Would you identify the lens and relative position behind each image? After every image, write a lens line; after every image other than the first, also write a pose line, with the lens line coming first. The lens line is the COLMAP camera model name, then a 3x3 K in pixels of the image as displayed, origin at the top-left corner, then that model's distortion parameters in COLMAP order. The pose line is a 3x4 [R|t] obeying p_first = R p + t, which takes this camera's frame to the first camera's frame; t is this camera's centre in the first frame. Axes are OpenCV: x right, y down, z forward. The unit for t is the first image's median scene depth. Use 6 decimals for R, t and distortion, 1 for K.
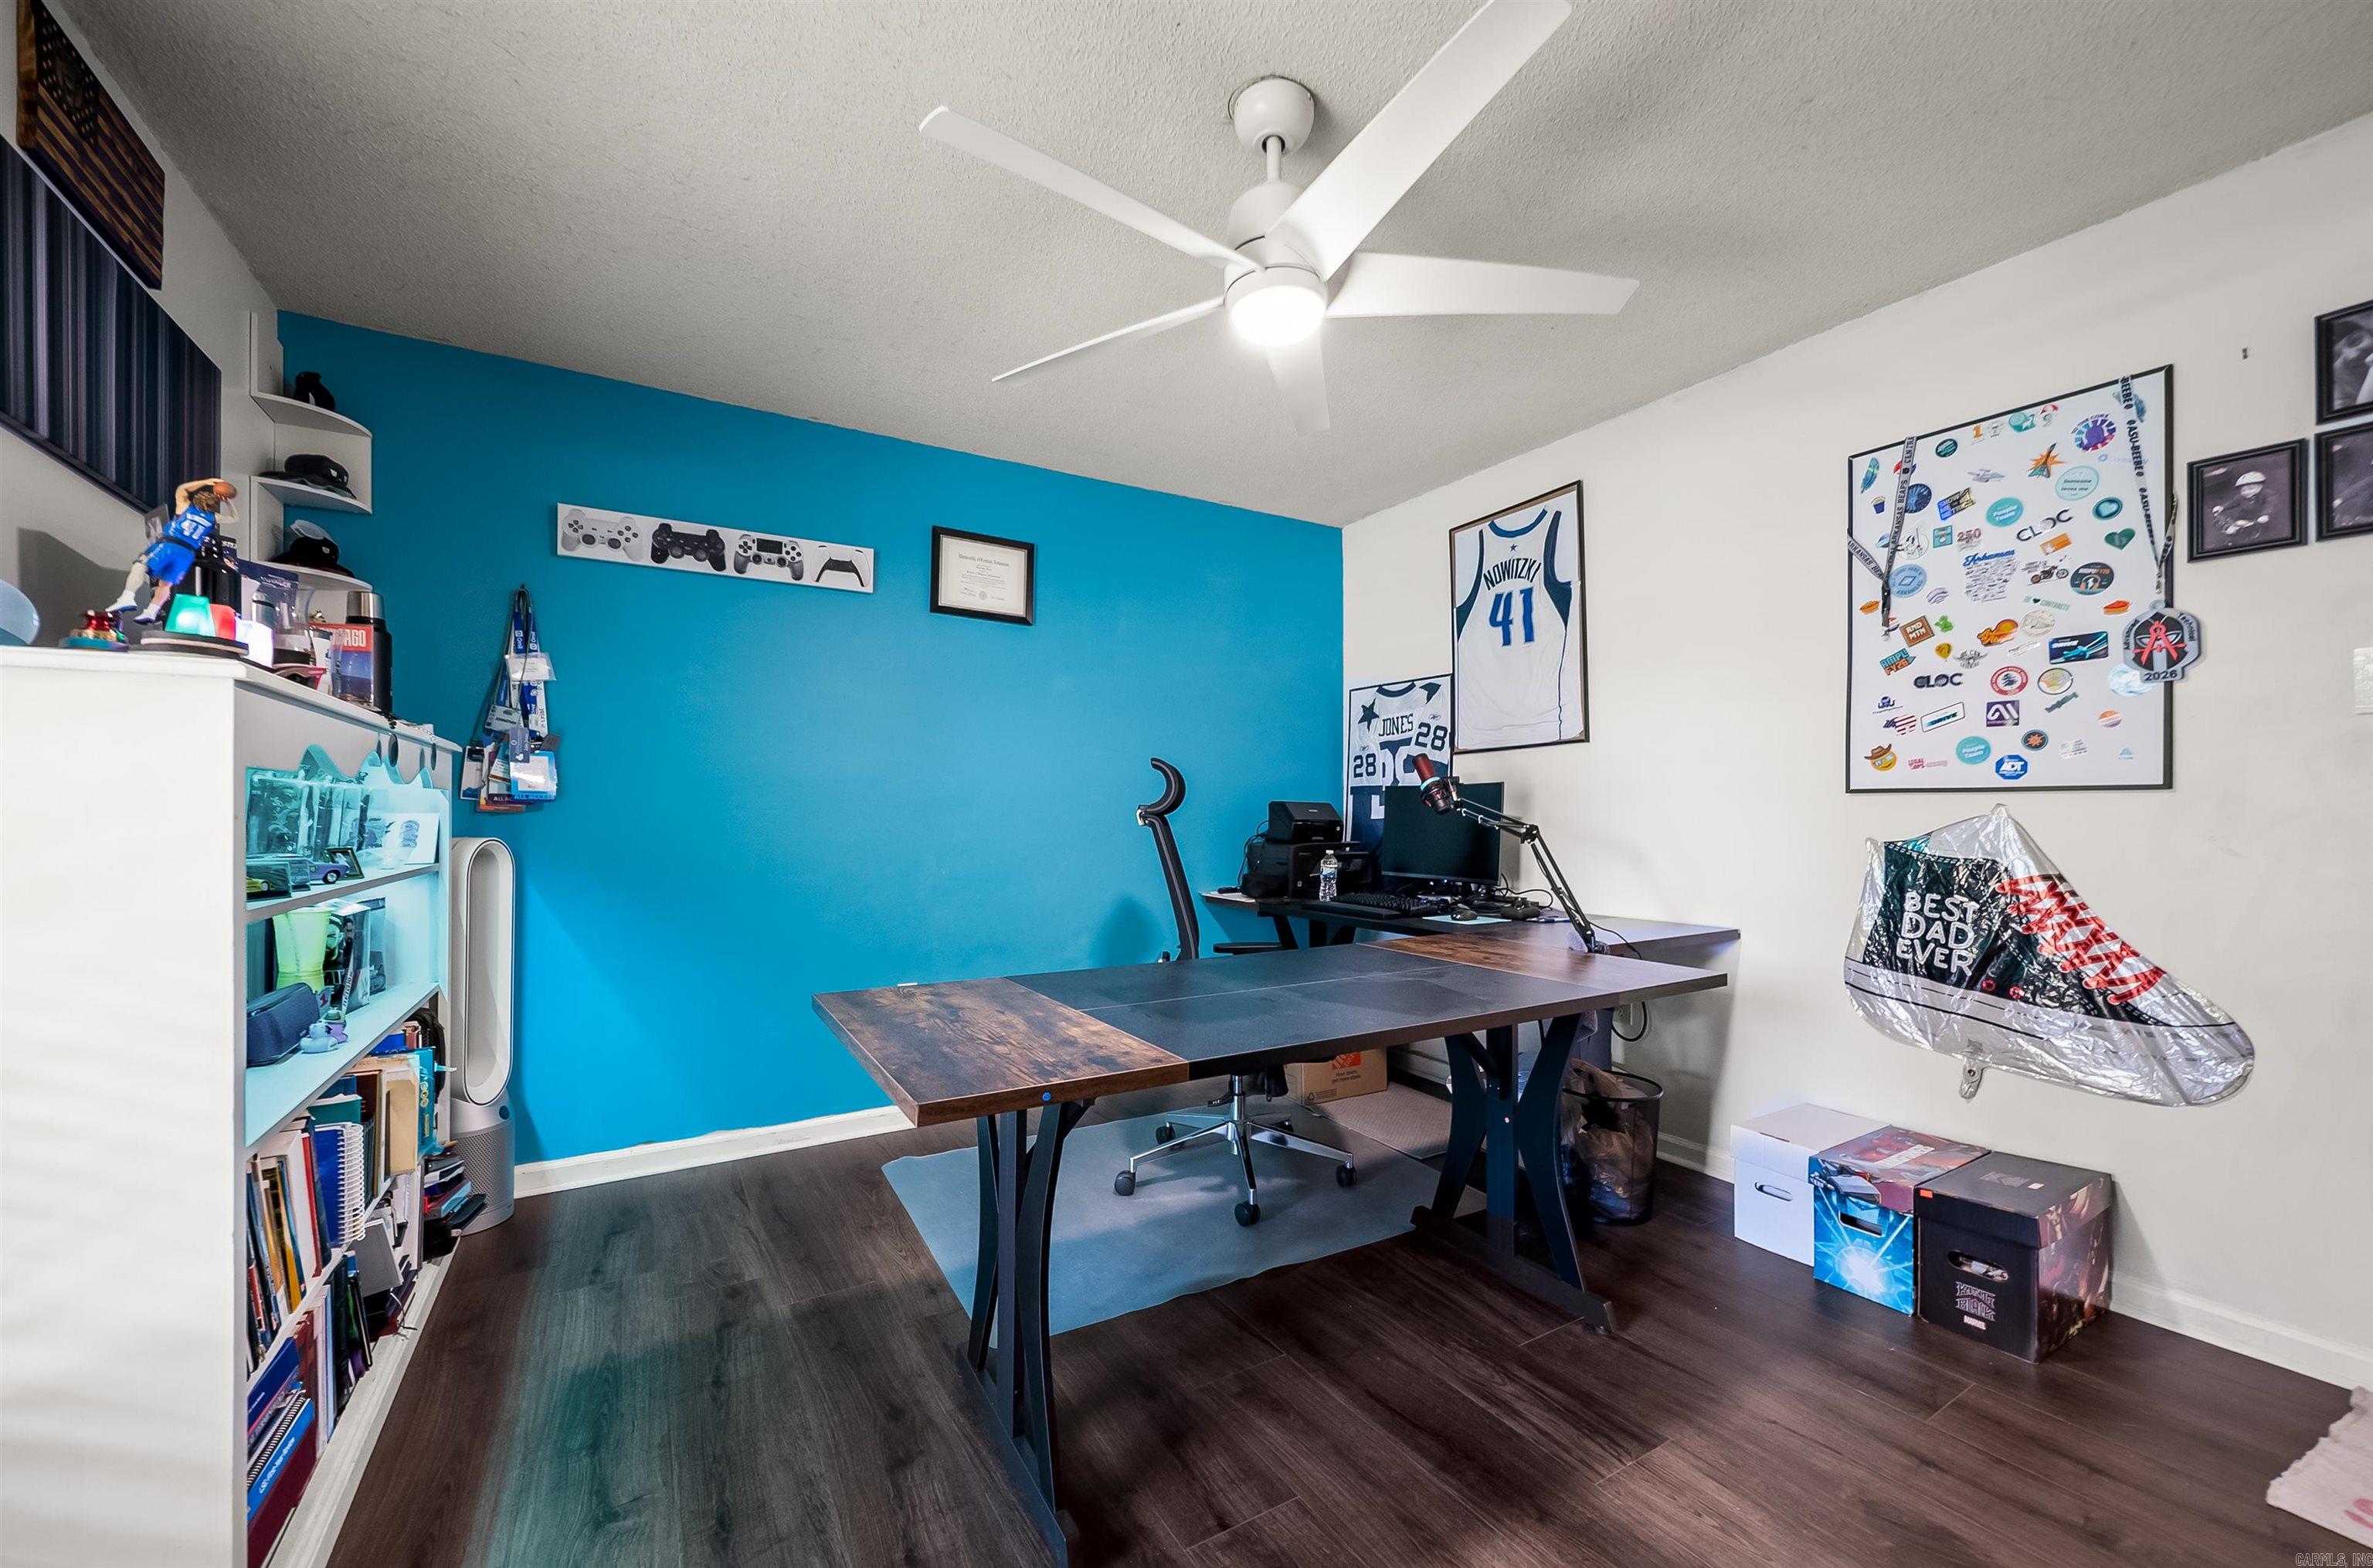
lens RADIAL K [[919.9, 0, 1183.9], [0, 919.9, 814.5], [0, 0, 1]] dist [0.000629, 0.000028]
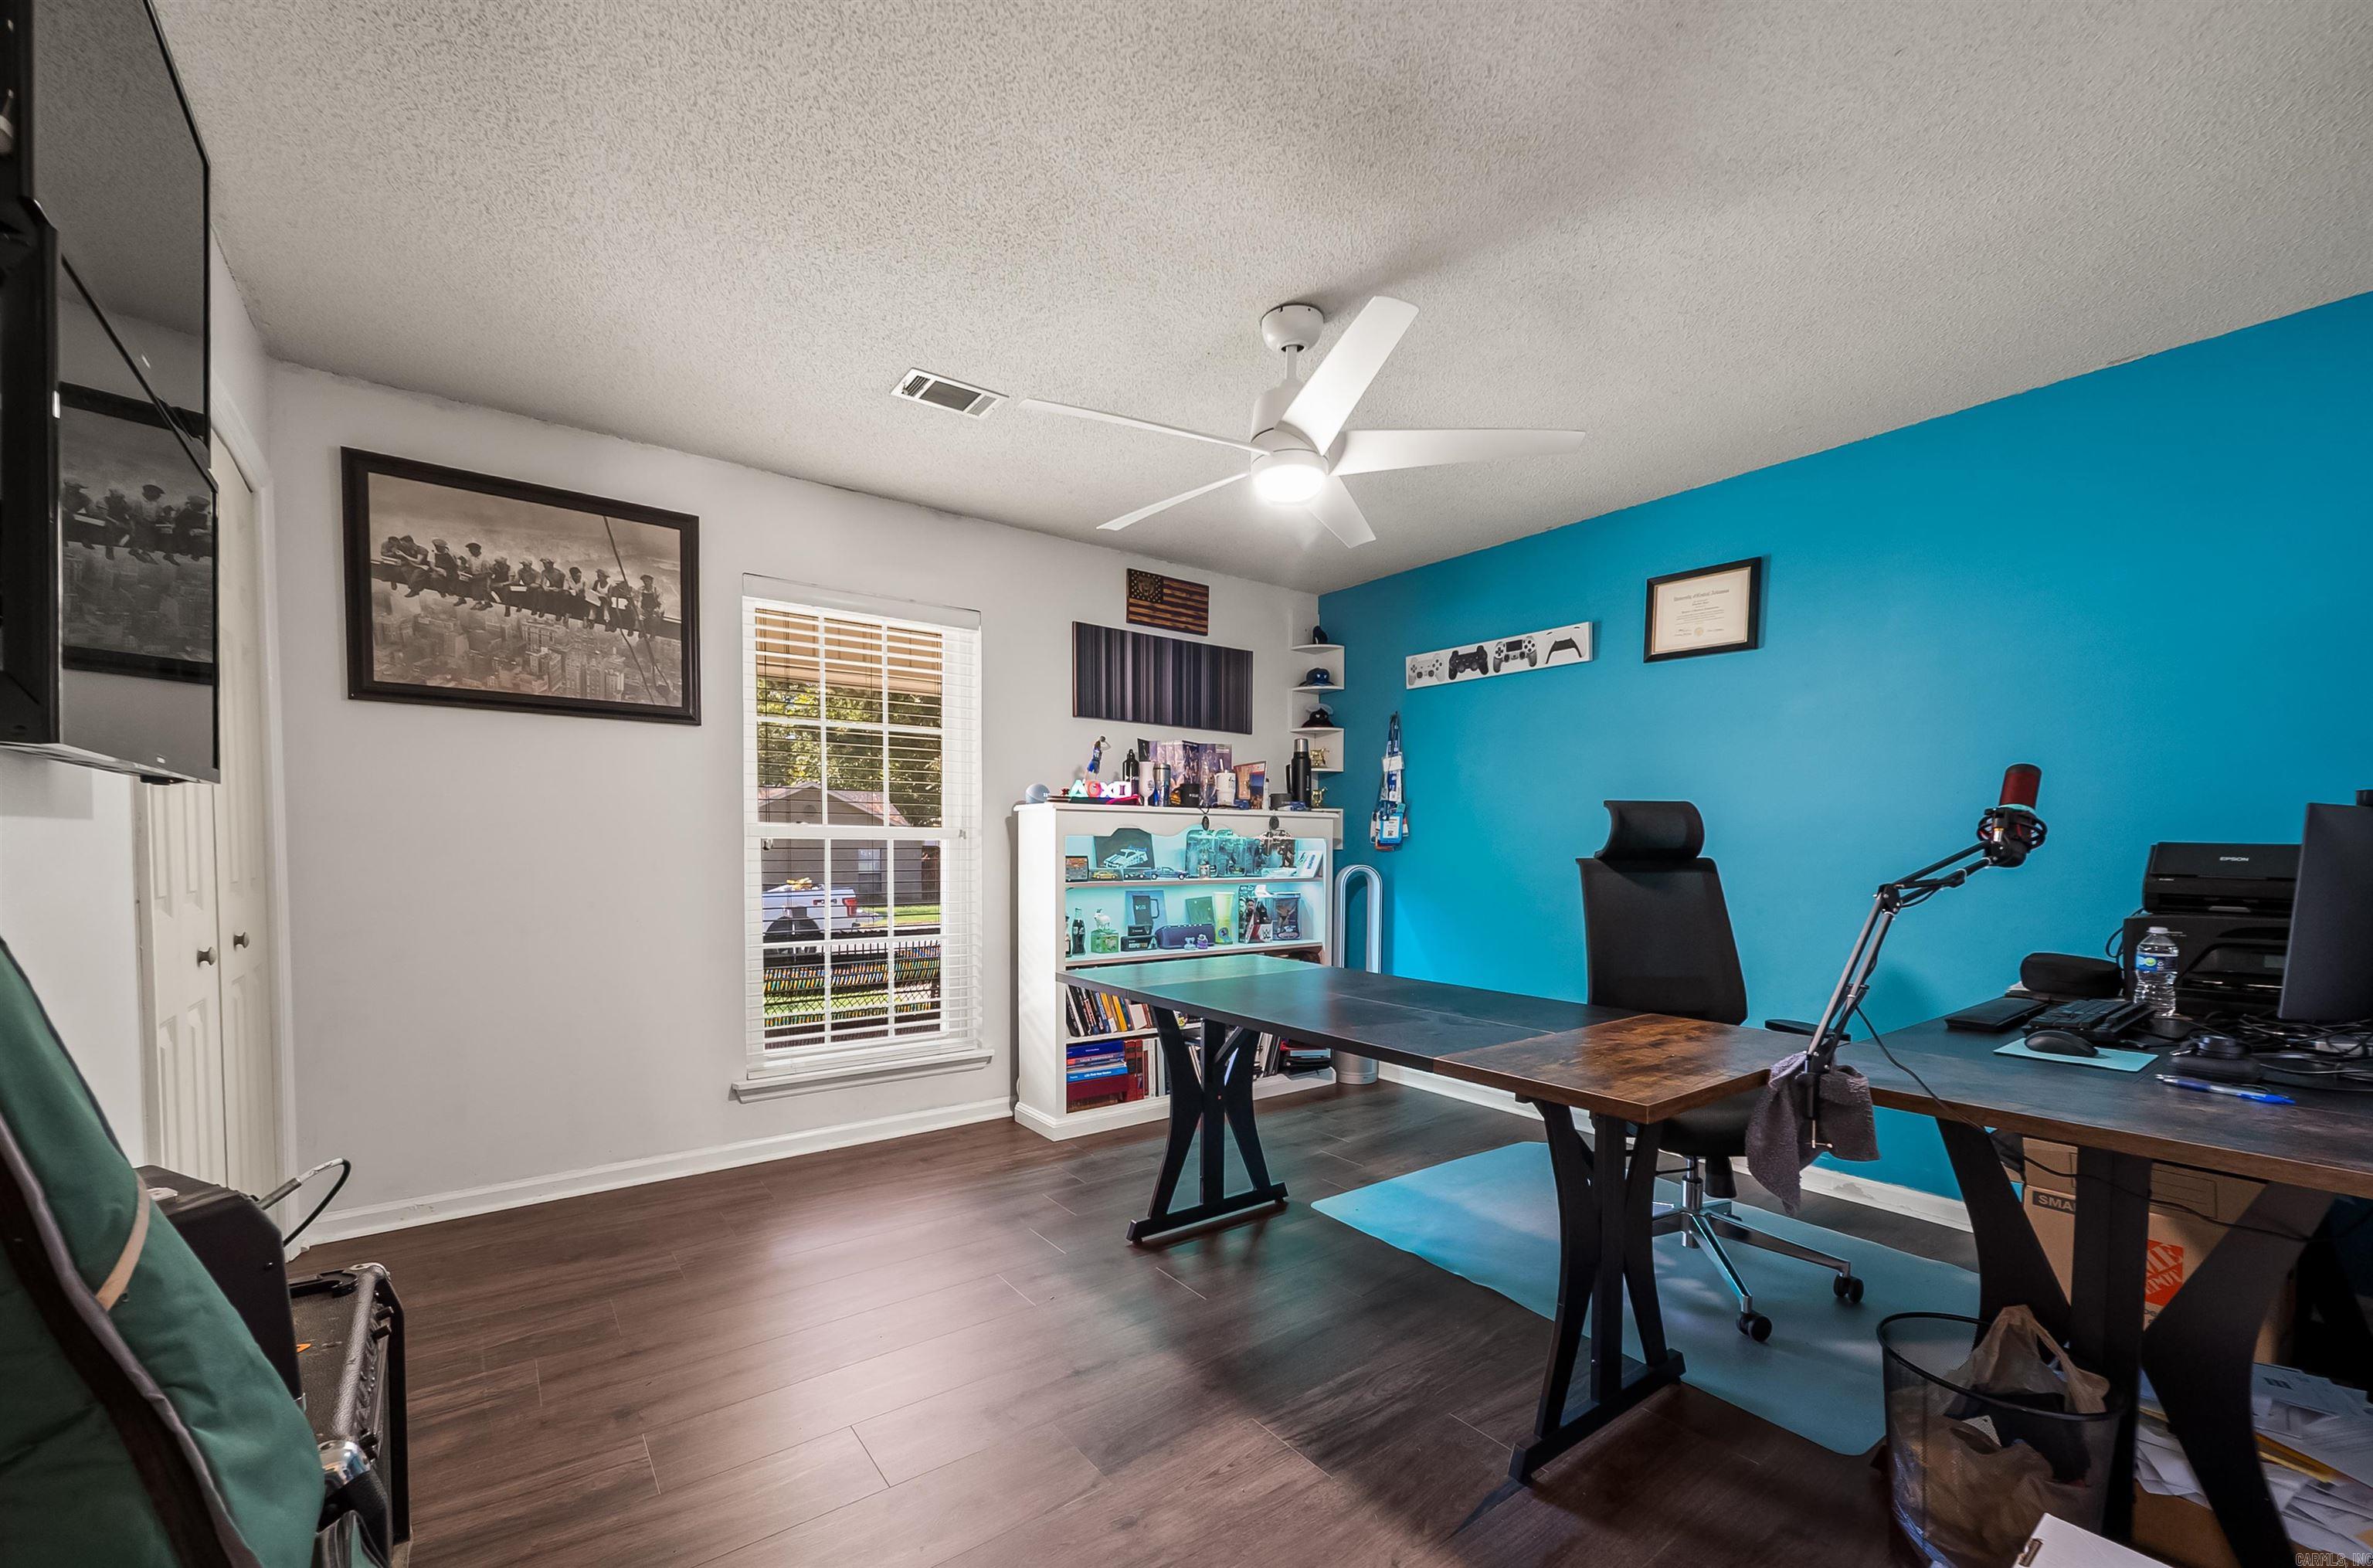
lens RADIAL K [[962.5, 0, 1186.4], [0, 962.5, 879.2], [0, 0, 1]] dist [-0.000082, -0.000013]
pose [[0.100716, 0.037234, -0.994218, 0.906032], [-0.007370, 0.999300, 0.036678, -0.010579], [0.994888, 0.003633, 0.100920, 0.428697]]
